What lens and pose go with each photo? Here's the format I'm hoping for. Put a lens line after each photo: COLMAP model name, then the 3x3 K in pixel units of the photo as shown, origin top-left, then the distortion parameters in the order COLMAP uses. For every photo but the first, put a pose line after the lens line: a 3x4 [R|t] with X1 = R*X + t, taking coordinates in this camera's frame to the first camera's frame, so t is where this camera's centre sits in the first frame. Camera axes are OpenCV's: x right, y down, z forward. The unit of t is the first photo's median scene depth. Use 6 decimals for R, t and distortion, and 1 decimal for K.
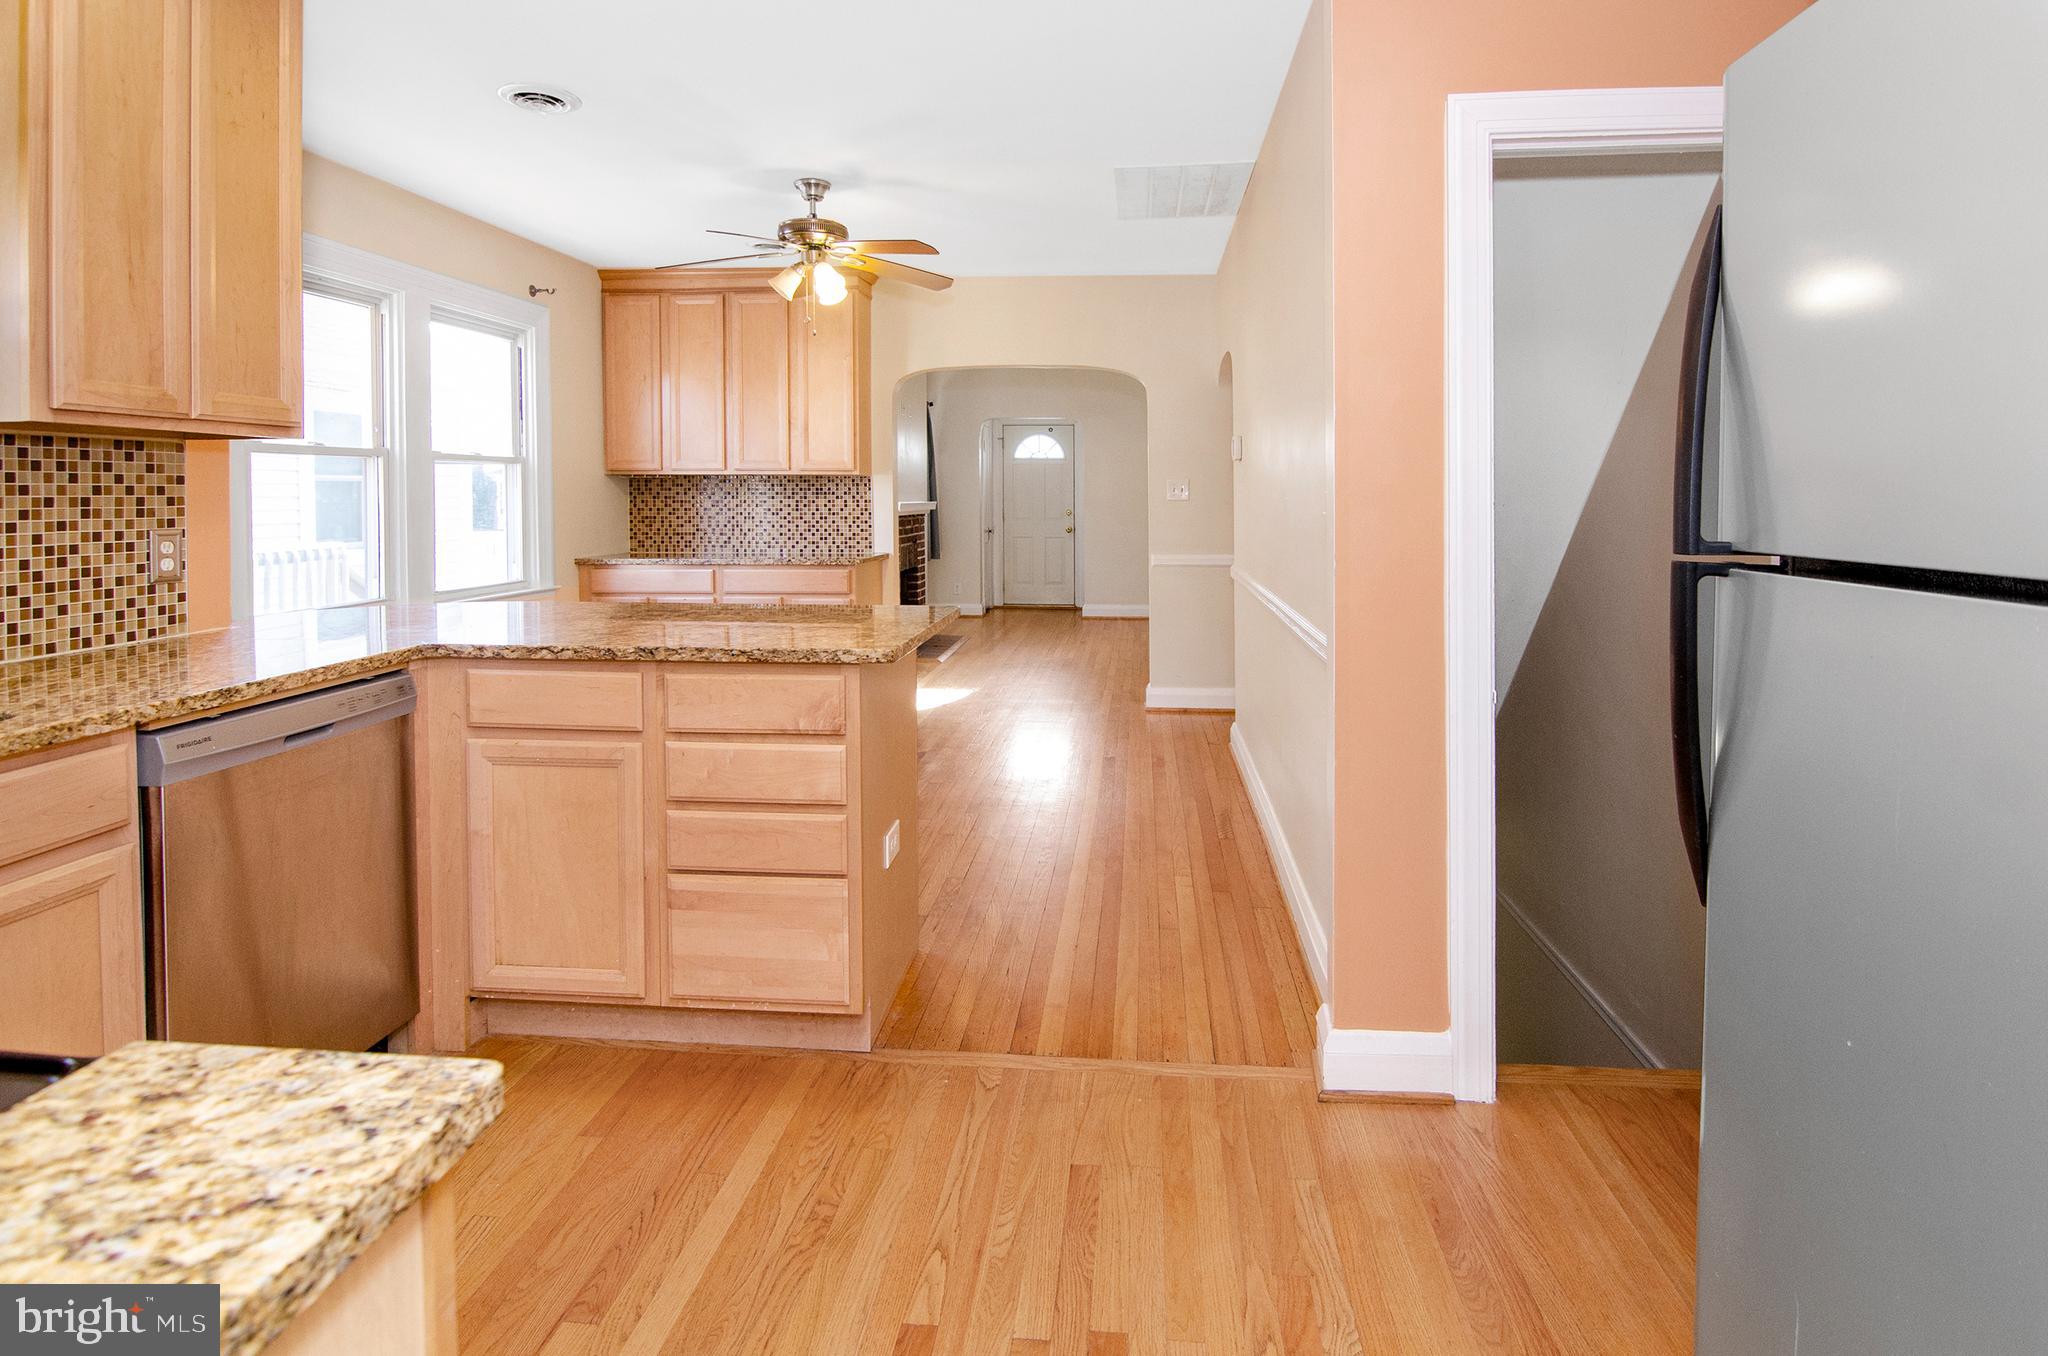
lens RADIAL K [[1021.1, 0, 1063.5], [0, 1021.1, 519.7], [0, 0, 1]] dist [-0.002783, -0.005604]
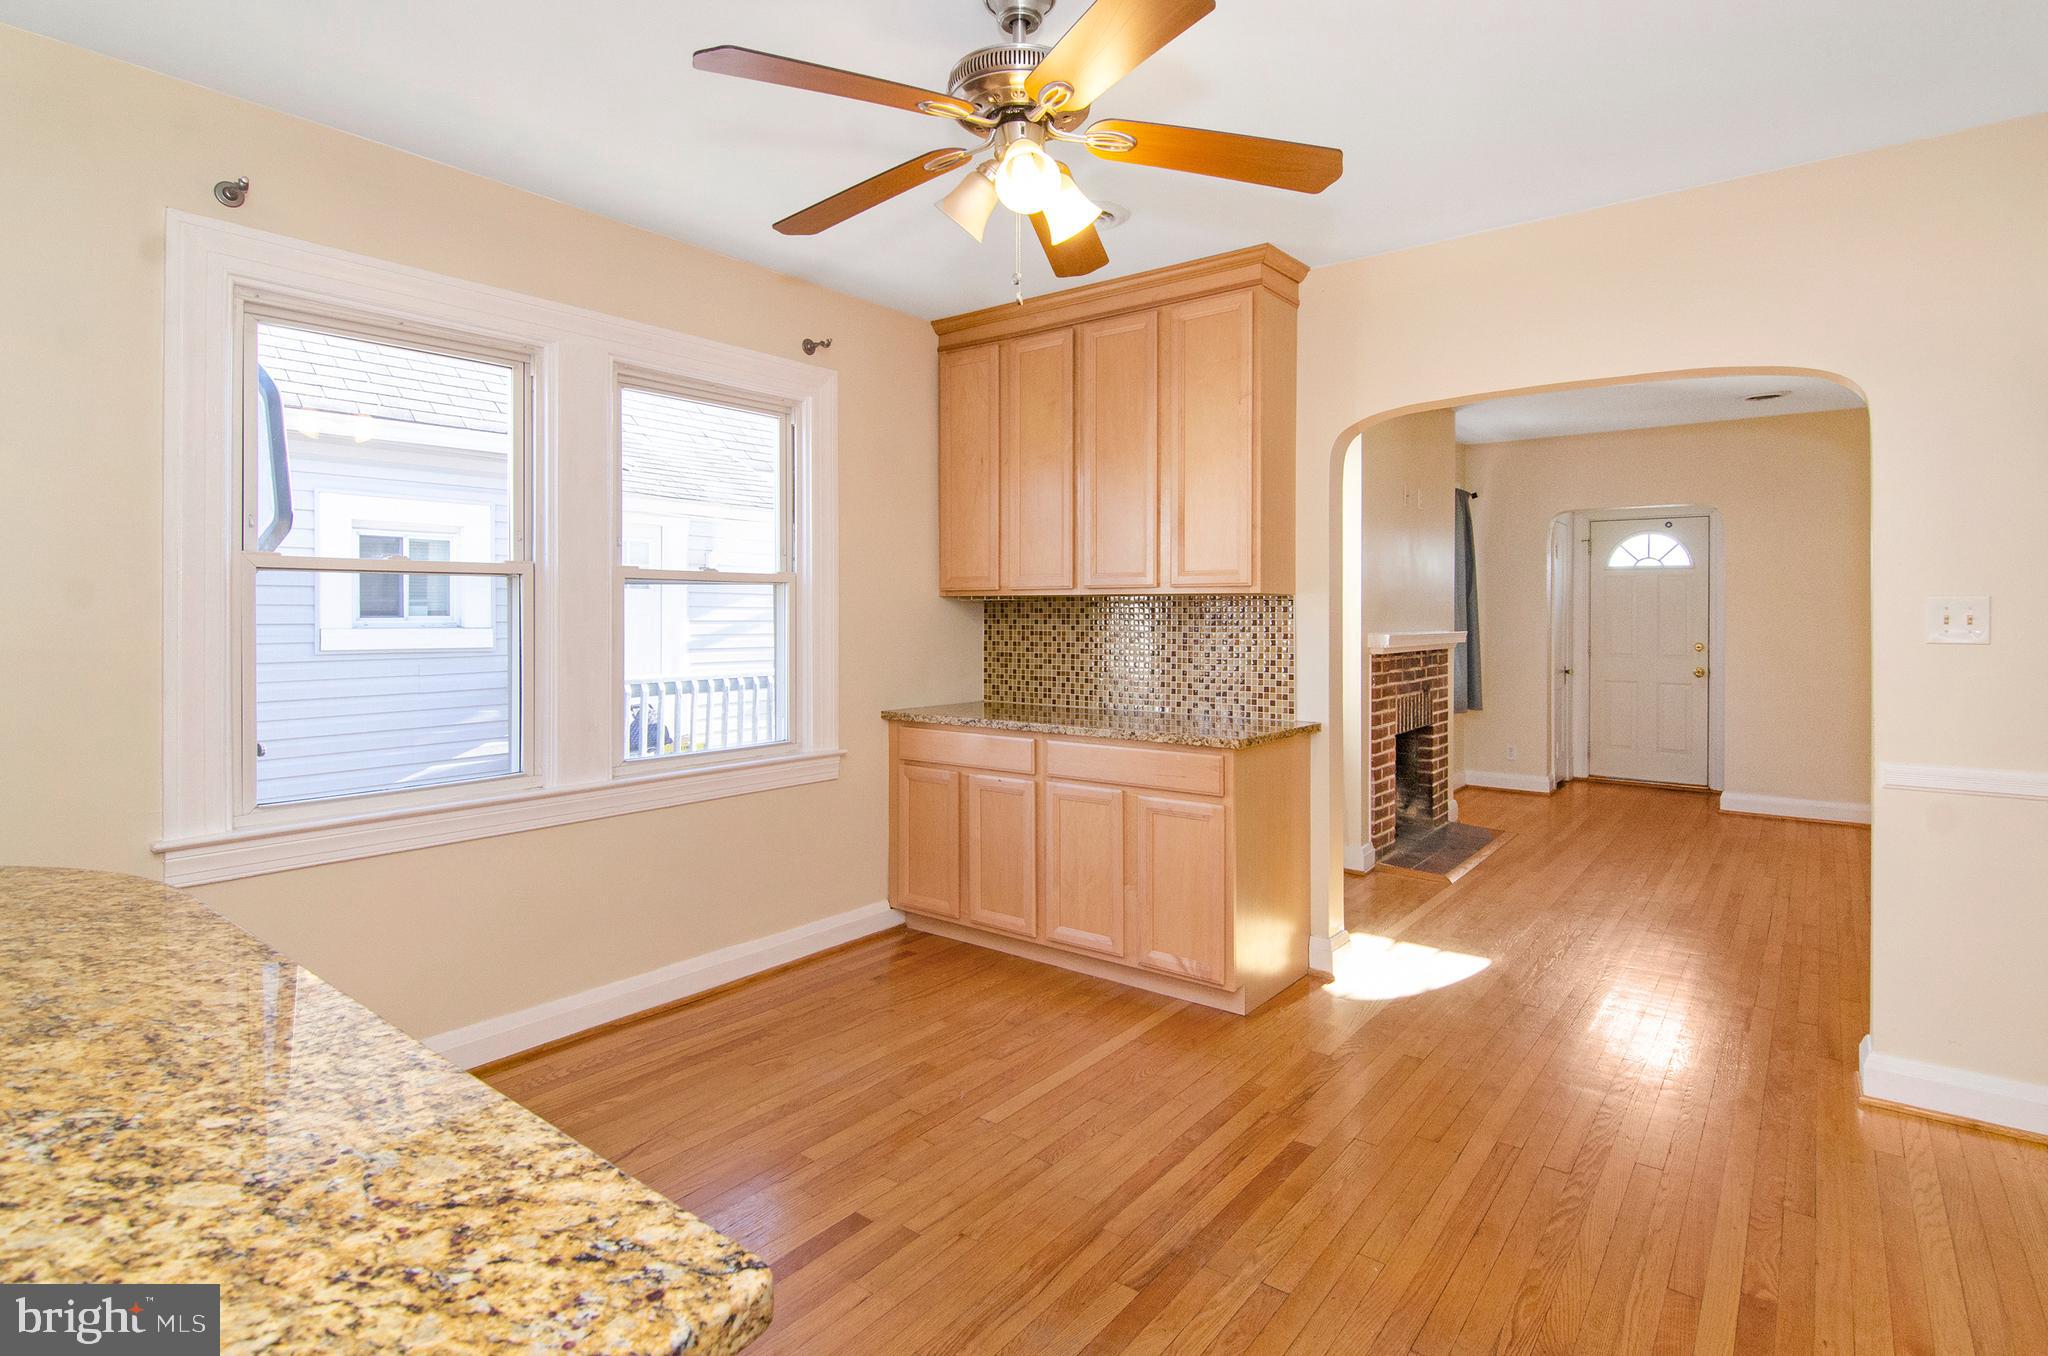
lens RADIAL K [[1021.1, 0, 1054.8], [0, 1021.1, 622.1], [0, 0, 1]] dist [-0.002783, -0.005604]
pose [[0.841203, 0.006668, -0.540678, 0.044976], [-0.015808, 0.999800, -0.012264, -0.036155], [0.540488, 0.018864, 0.841140, 0.855375]]
